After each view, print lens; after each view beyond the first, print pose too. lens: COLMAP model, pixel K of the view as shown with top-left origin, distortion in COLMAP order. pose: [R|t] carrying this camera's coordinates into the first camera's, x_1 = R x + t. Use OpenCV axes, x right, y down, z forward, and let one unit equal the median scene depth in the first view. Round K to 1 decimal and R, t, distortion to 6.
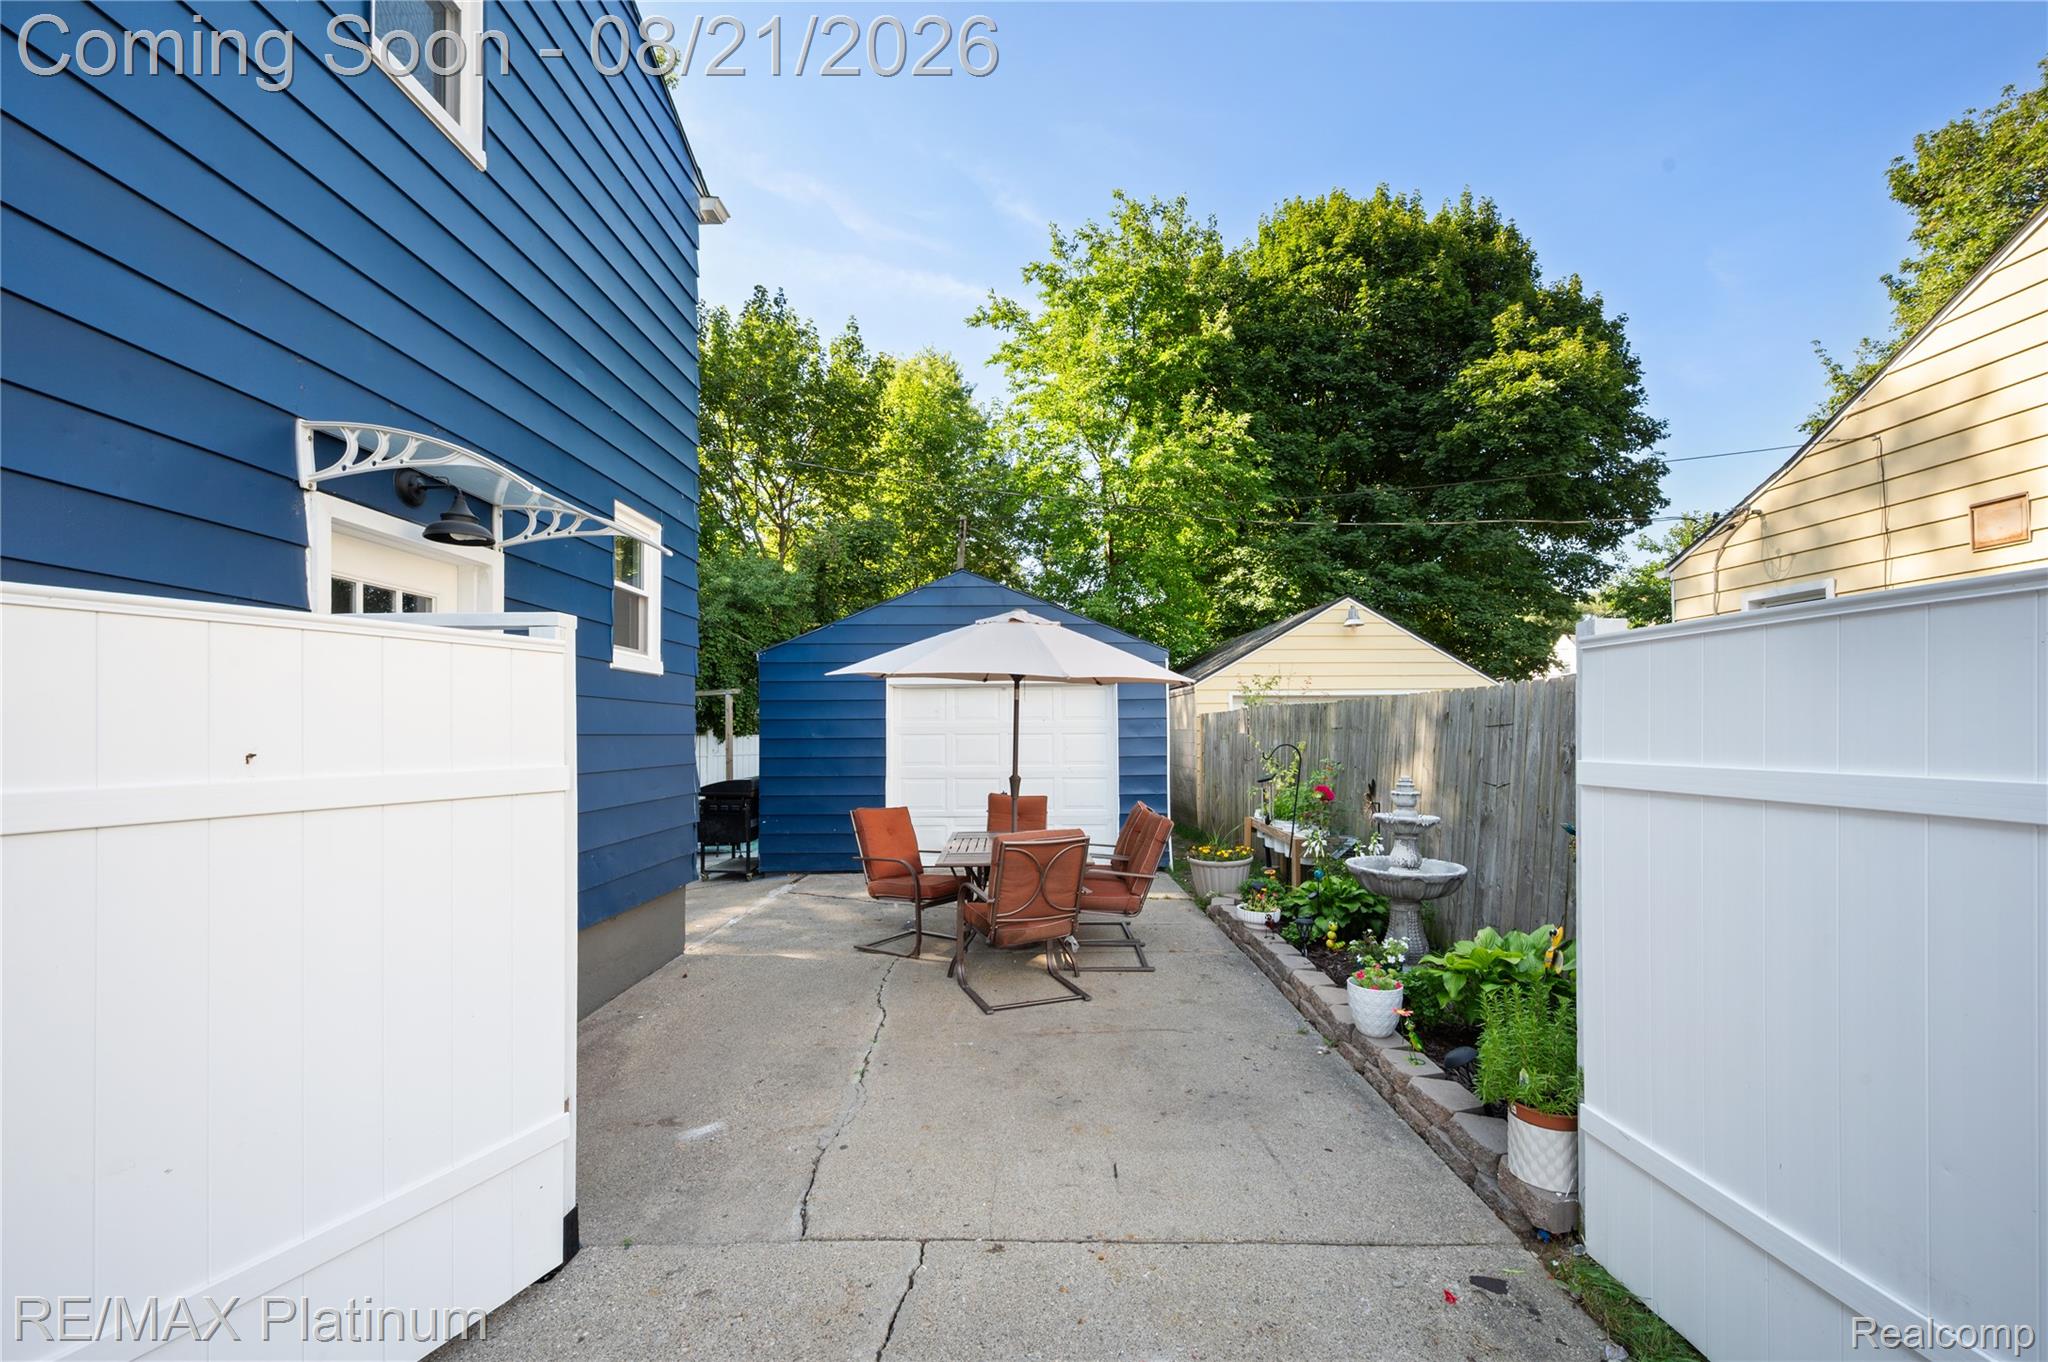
lens RADIAL K [[844.4, 0, 1031.4], [0, 844.4, 713.8], [0, 0, 1]] dist [-0.001049, -0.000254]
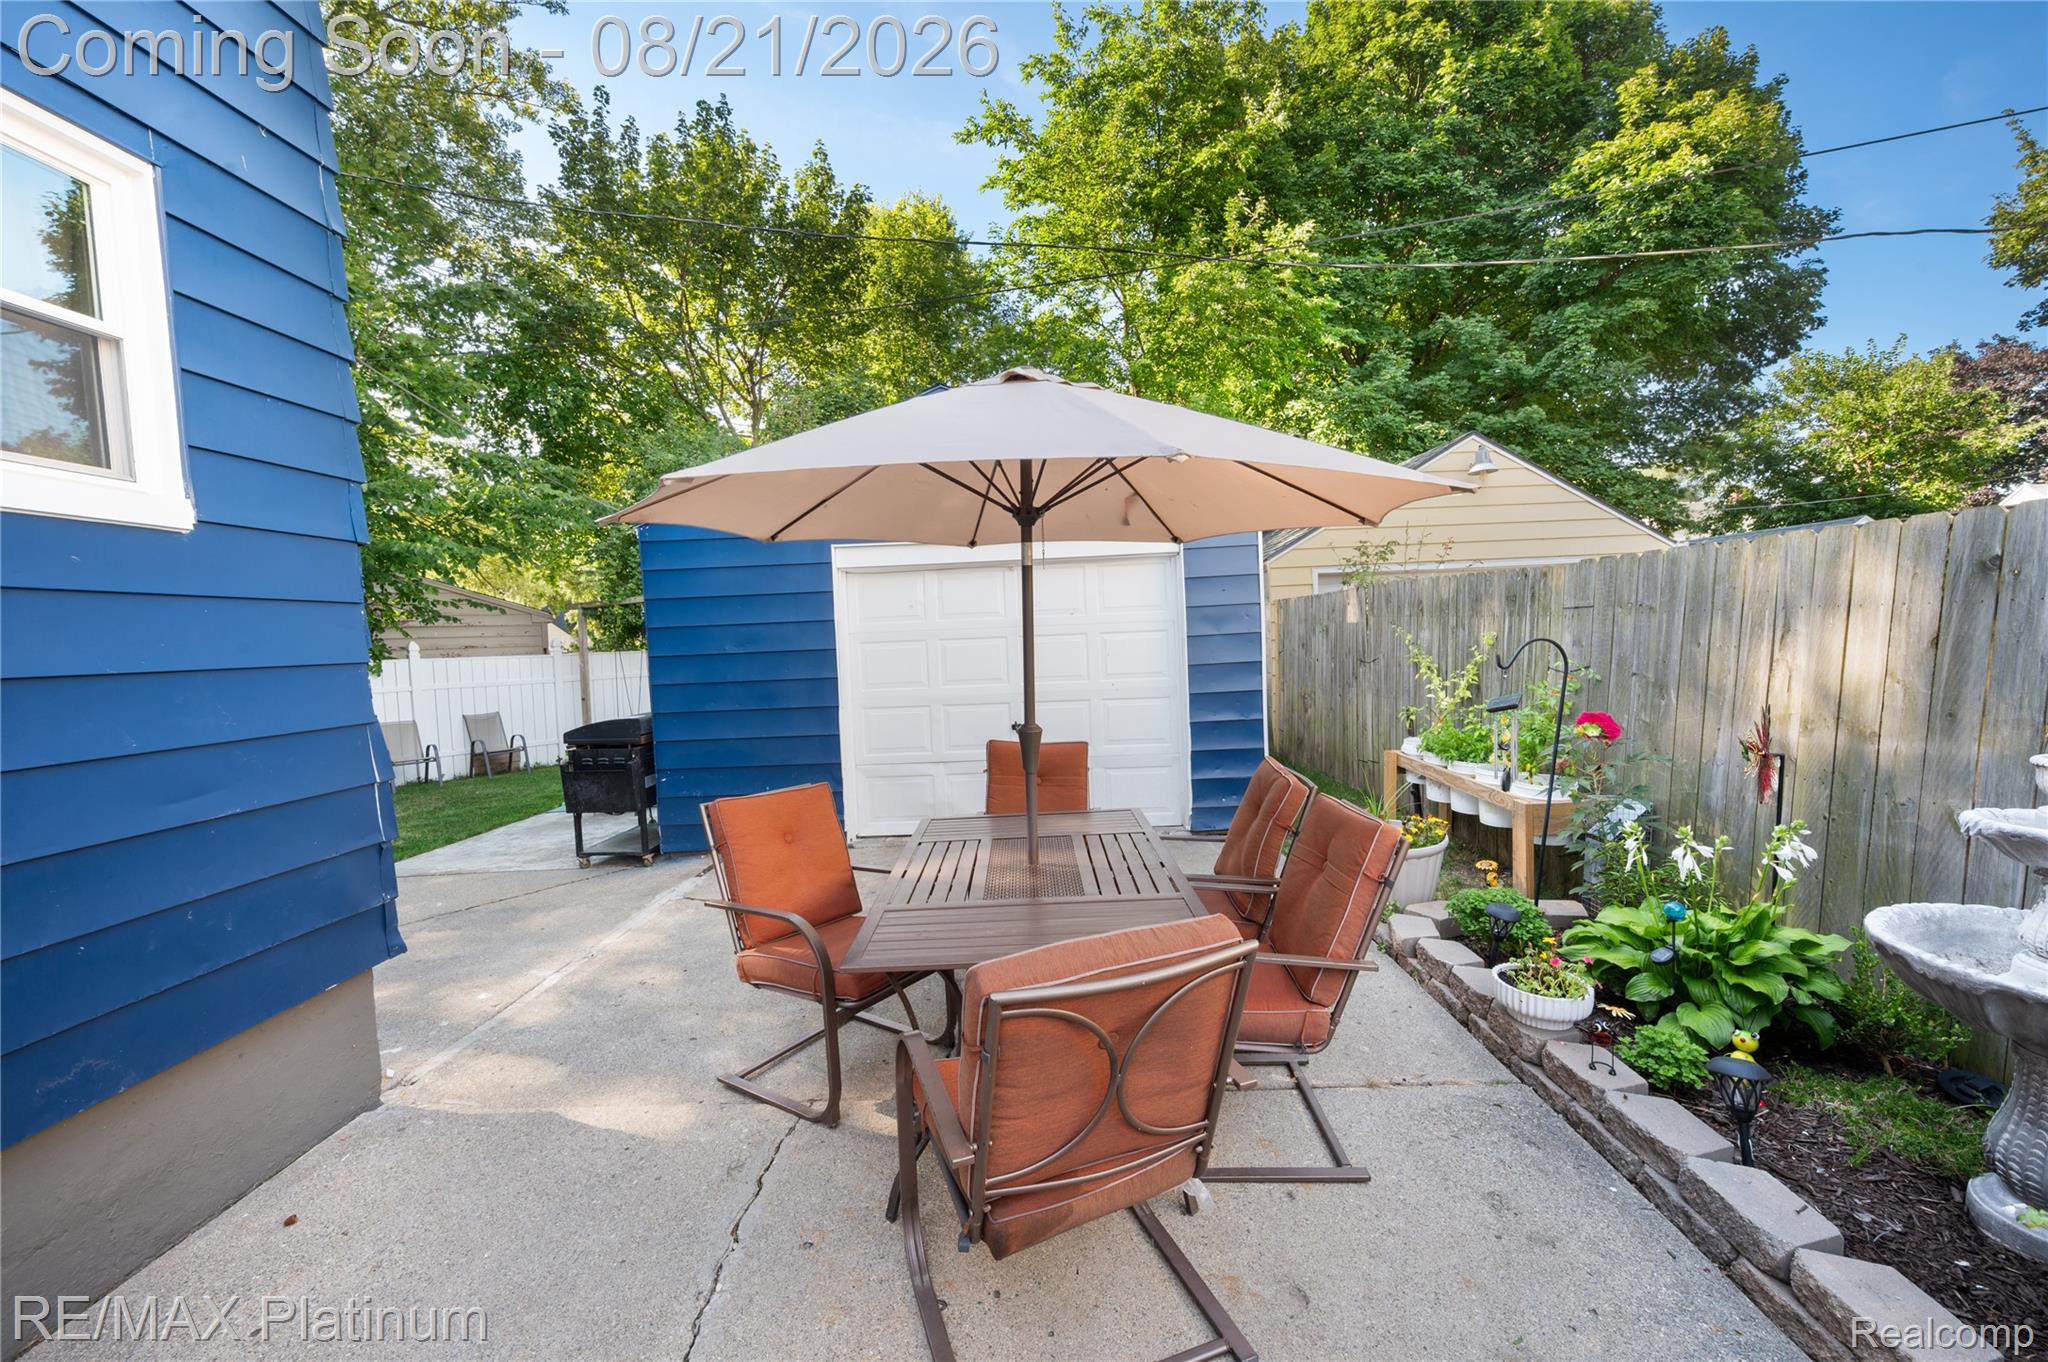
lens RADIAL K [[836.5, 0, 1030.8], [0, 836.5, 683.2], [0, 0, 1]] dist [-0.001402, -0.000221]
pose [[0.999131, -0.034186, -0.023859, -0.001959], [0.036046, 0.995942, 0.082460, 0.003005], [0.020944, -0.083249, 0.996309, 0.158161]]
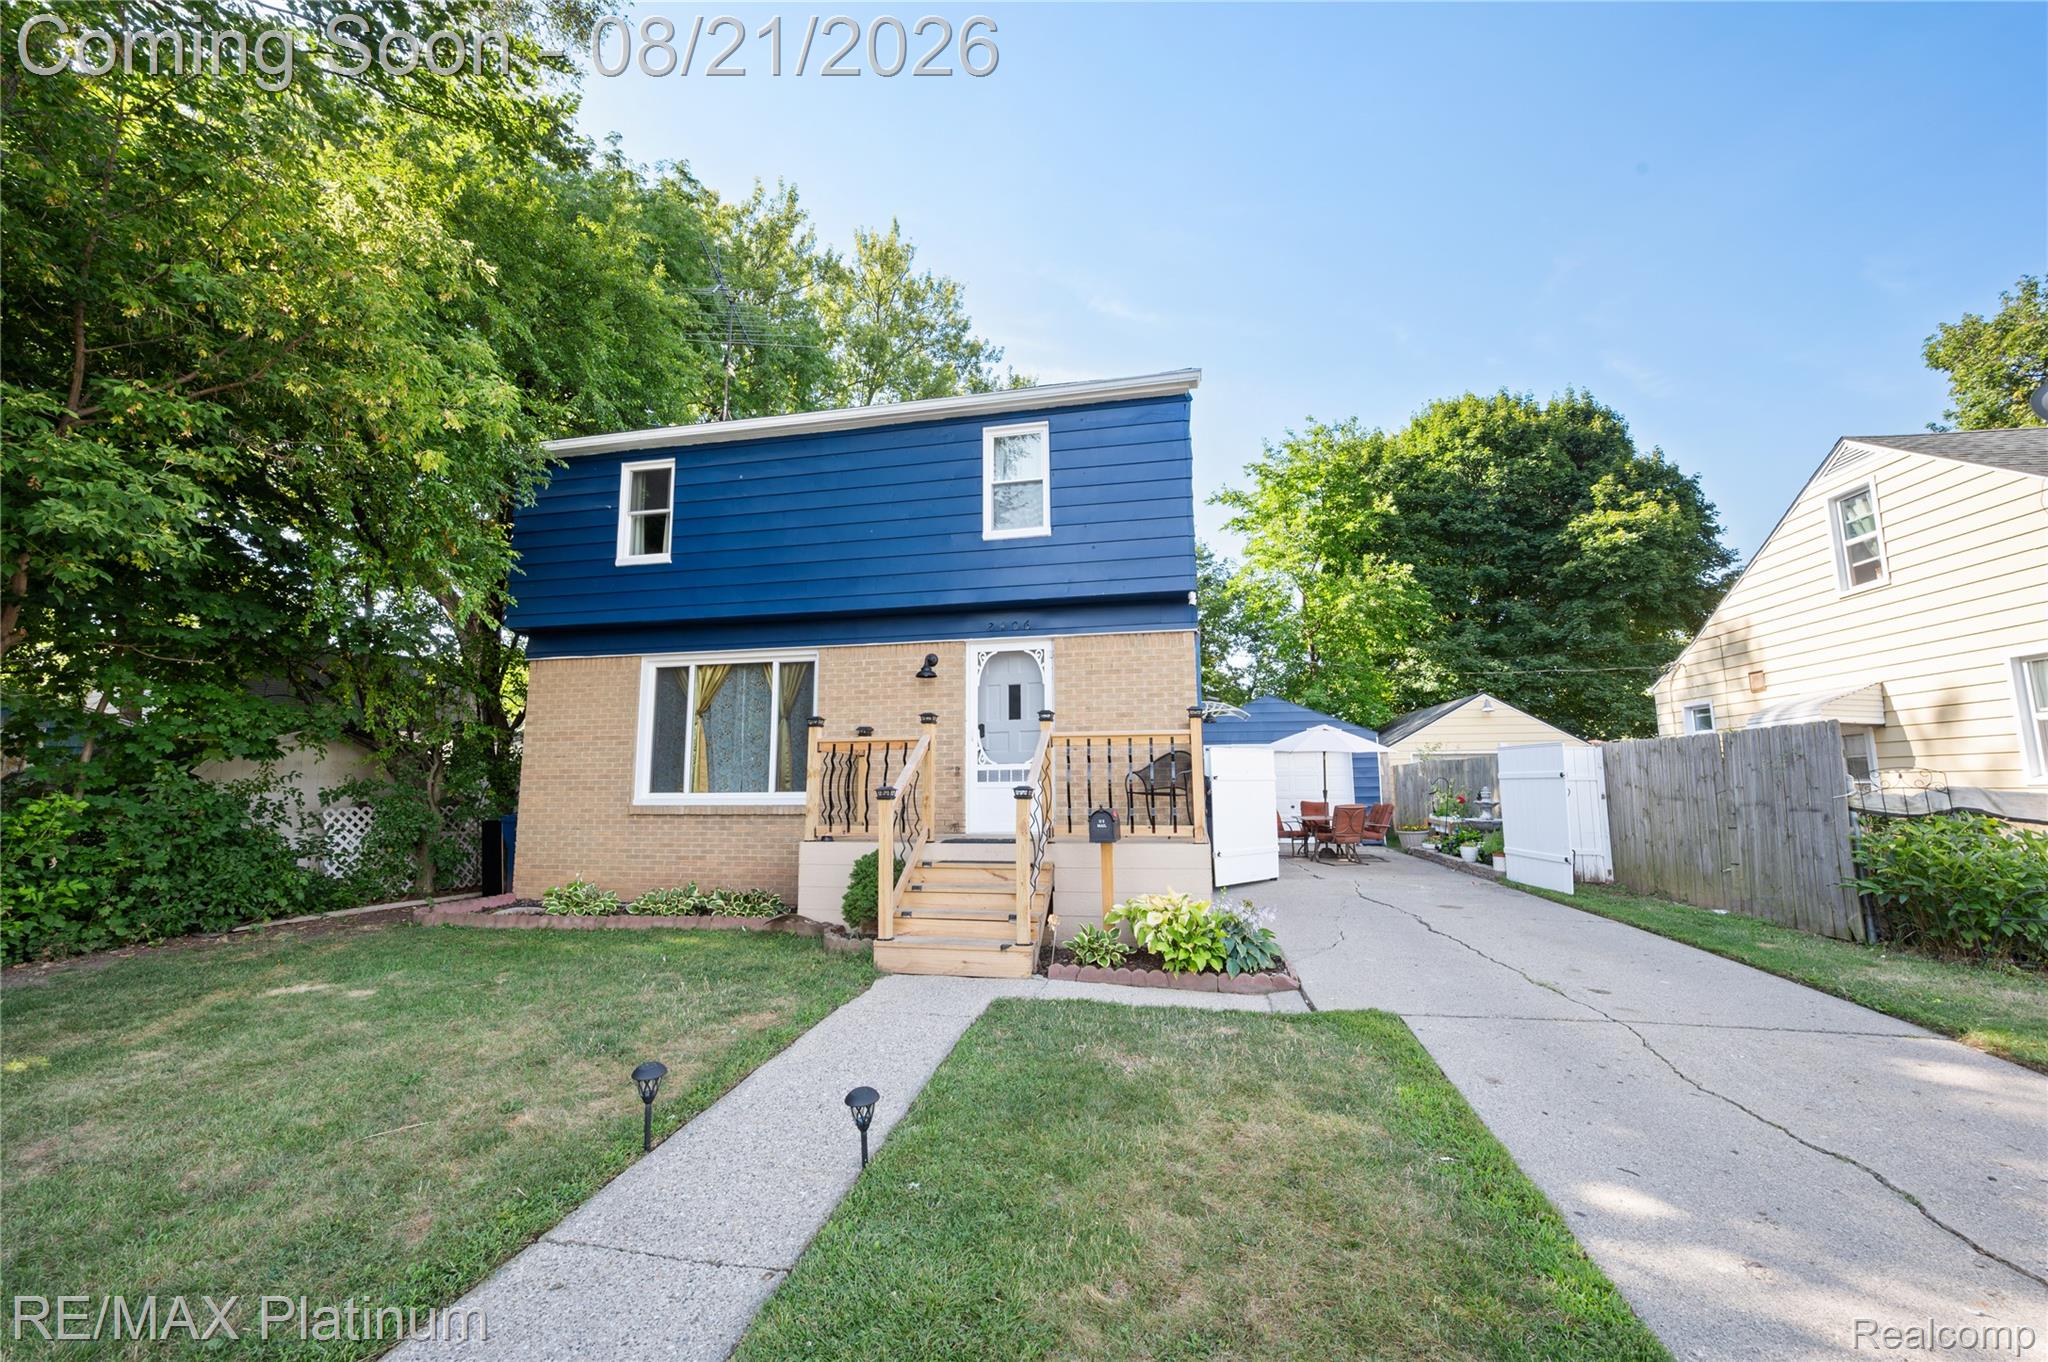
lens RADIAL K [[808.3, 0, 1026.5], [0, 808.3, 670.8], [0, 0, 1]] dist [-0.001602, -0.000454]
pose [[0.979133, -0.027545, -0.201343, -0.118875], [0.003461, 0.992888, -0.119005, 0.001690], [0.203189, 0.115825, 0.972265, -0.473360]]
